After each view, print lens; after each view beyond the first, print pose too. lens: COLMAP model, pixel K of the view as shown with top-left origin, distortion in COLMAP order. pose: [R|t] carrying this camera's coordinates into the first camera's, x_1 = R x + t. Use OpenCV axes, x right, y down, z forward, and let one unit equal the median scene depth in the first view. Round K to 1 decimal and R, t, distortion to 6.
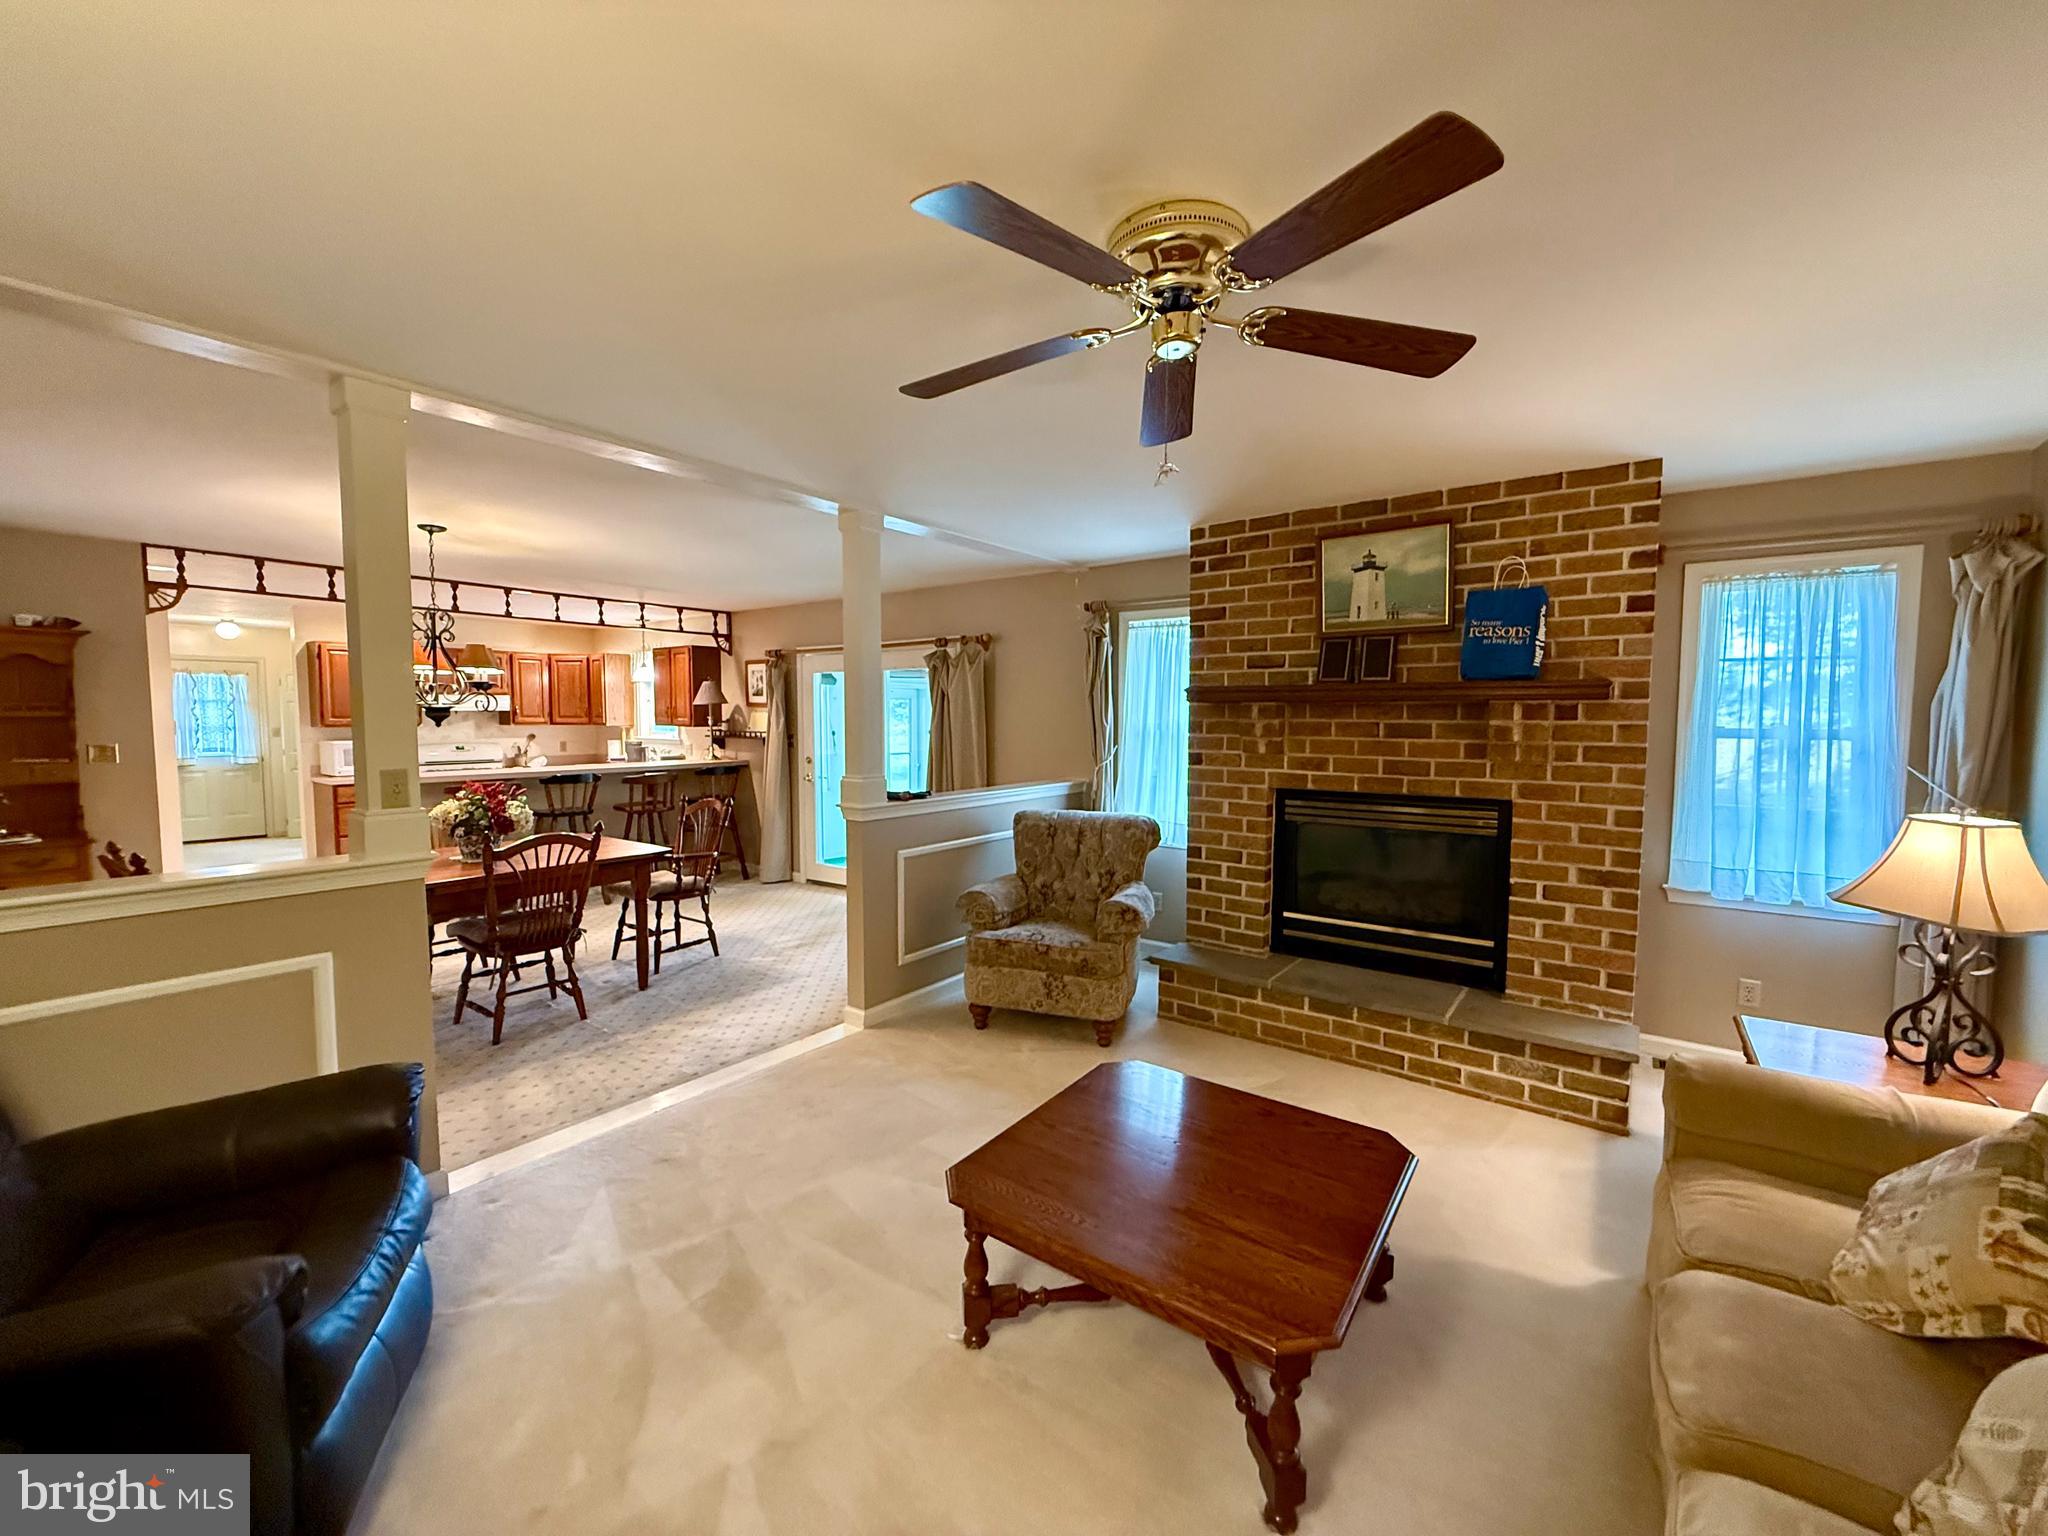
lens RADIAL K [[813.7, 0, 1020.1], [0, 813.7, 764.9], [0, 0, 1]] dist [-0.000801, 0.000468]
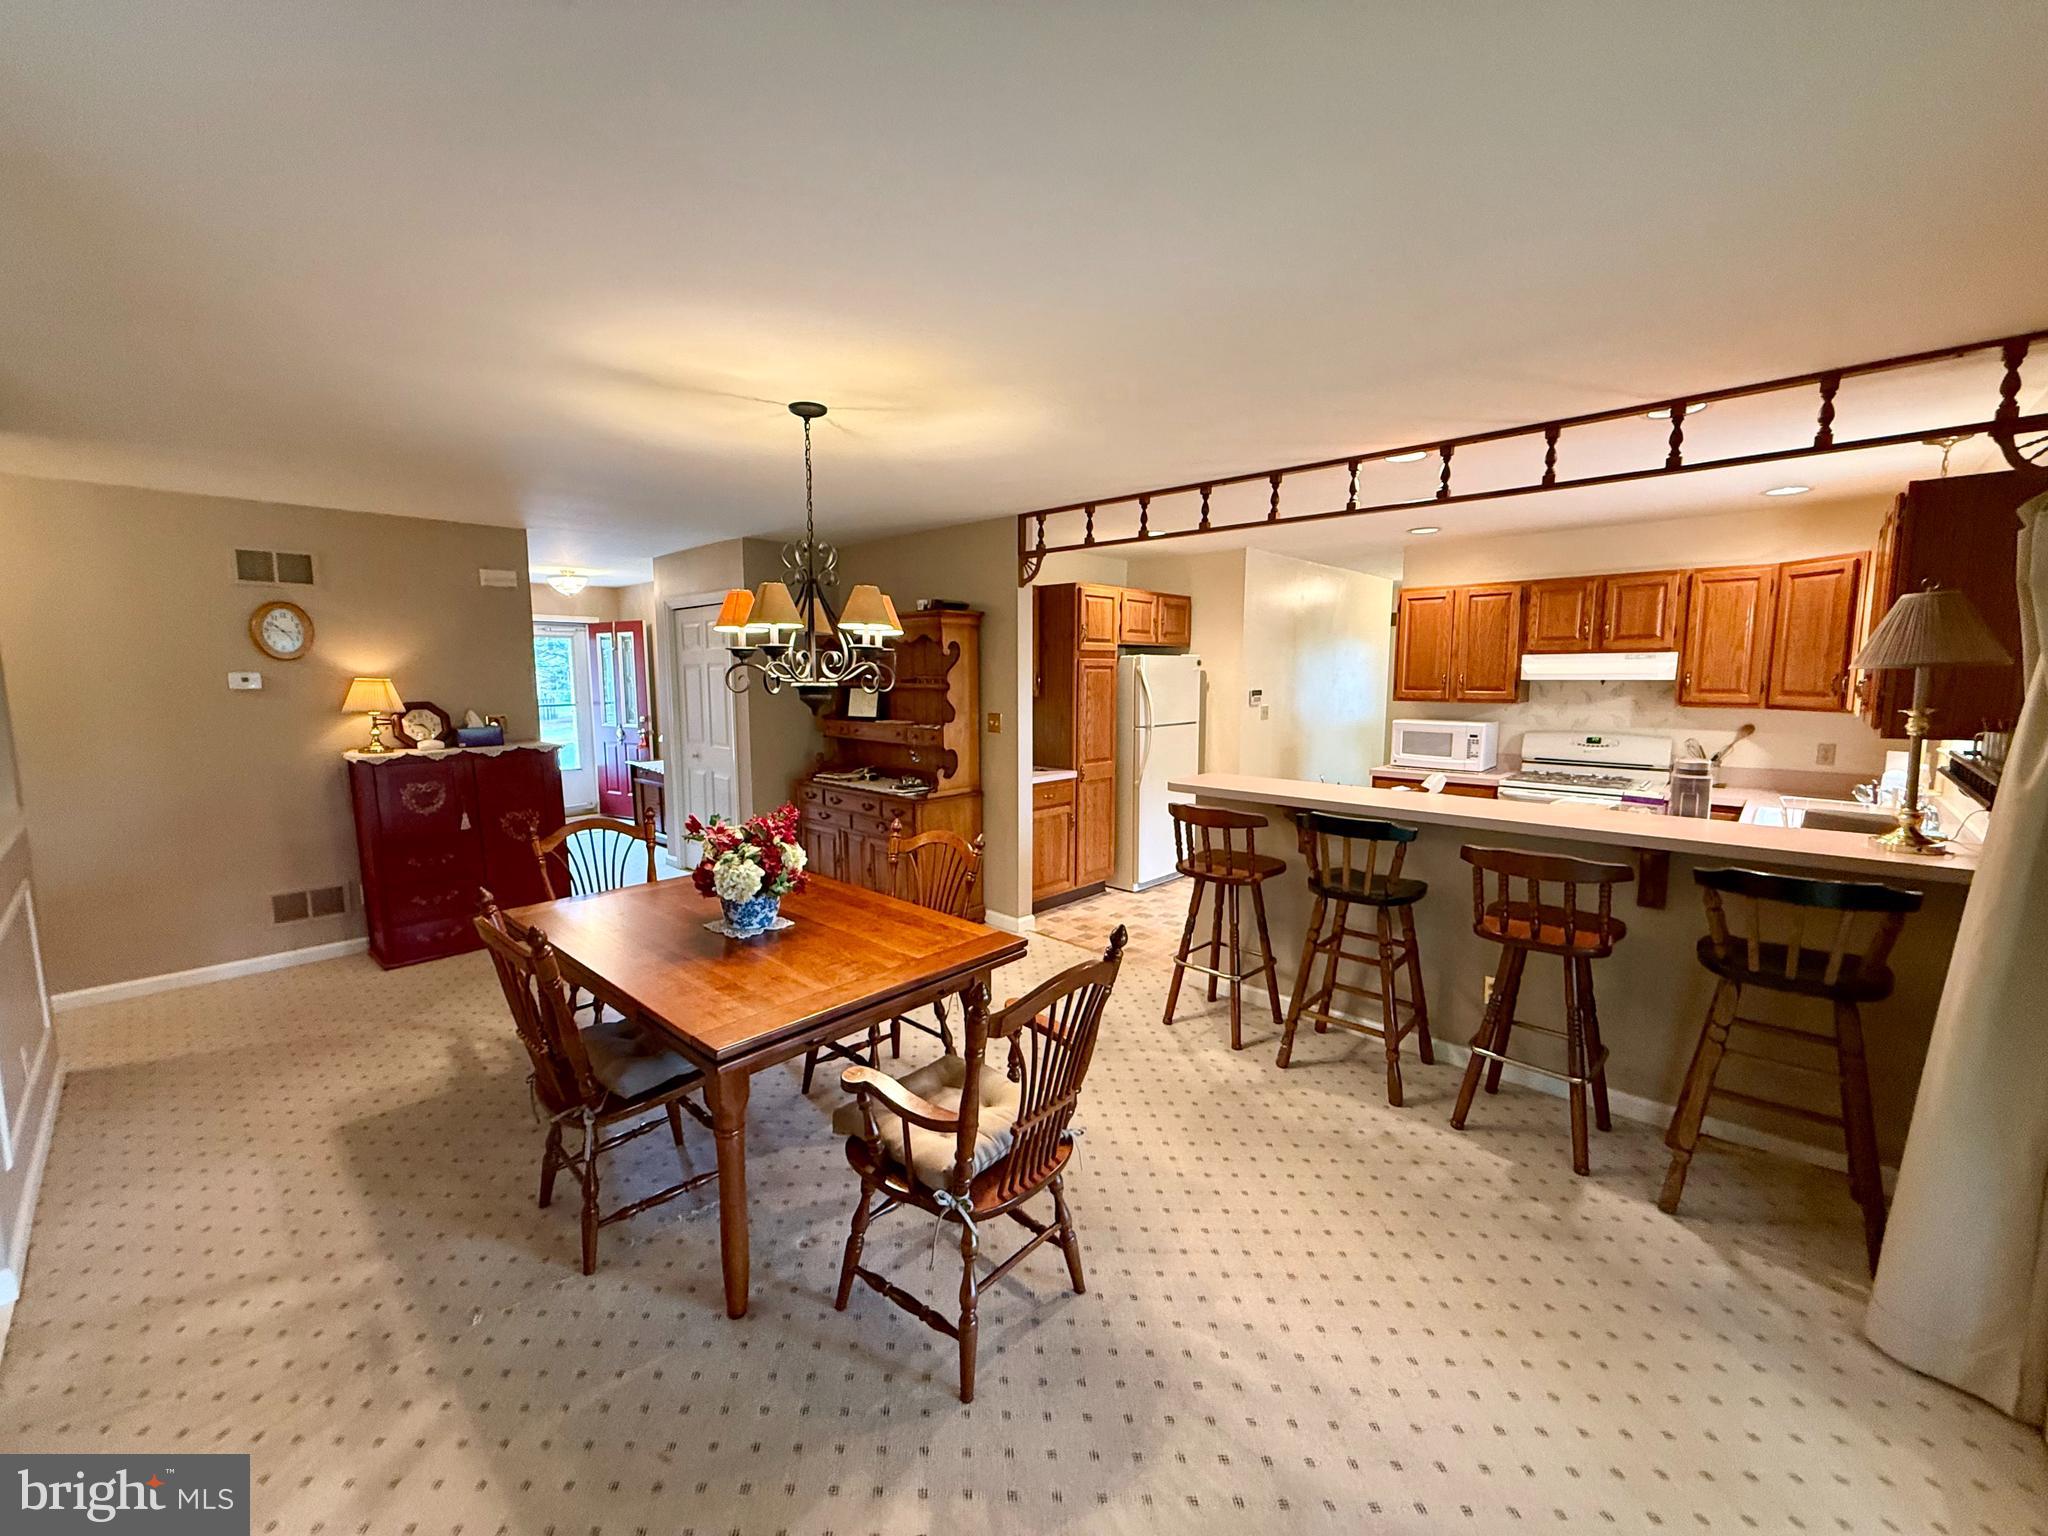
lens RADIAL K [[813.7, 0, 1020.2], [0, 813.7, 763.1], [0, 0, 1]] dist [-0.000801, 0.000468]
pose [[-0.109280, 0.110970, -0.987797, -0.070778], [-0.061334, 0.991103, 0.118126, -0.102445], [0.992117, 0.073494, -0.101501, 1.302427]]
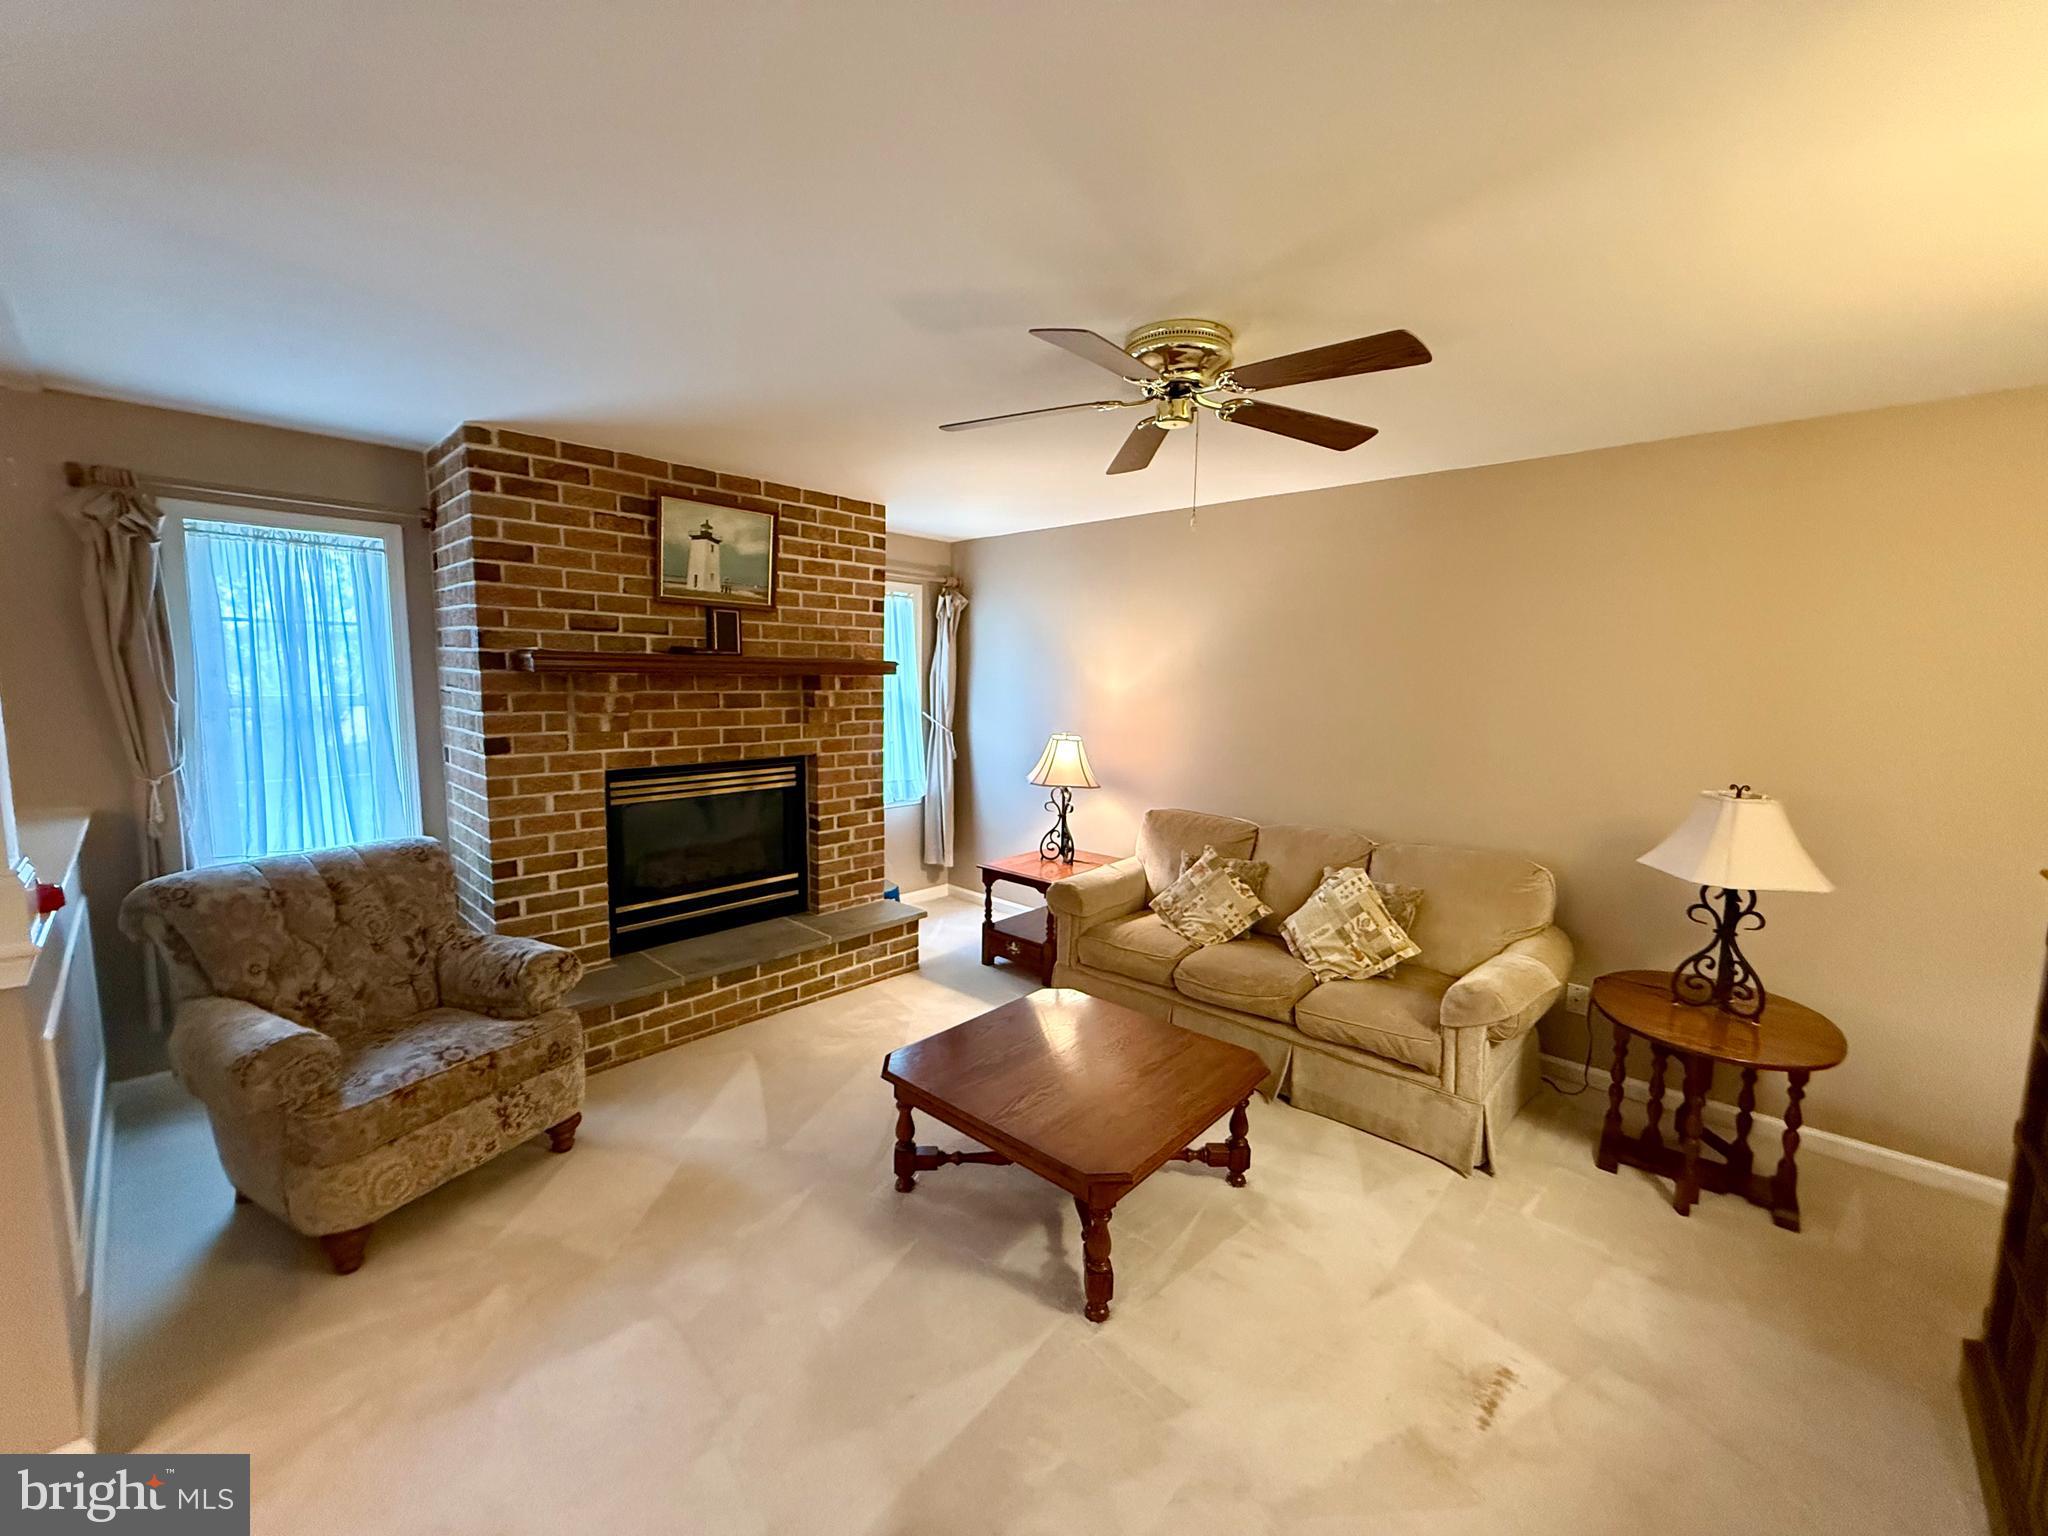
lens RADIAL K [[813.7, 0, 1020.0], [0, 813.7, 766.2], [0, 0, 1]] dist [-0.000801, 0.000468]
pose [[0.103310, -0.114672, 0.988017, -0.488823], [0.046134, 0.992815, 0.110405, -0.051013], [-0.993579, 0.034176, 0.107858, 0.464721]]
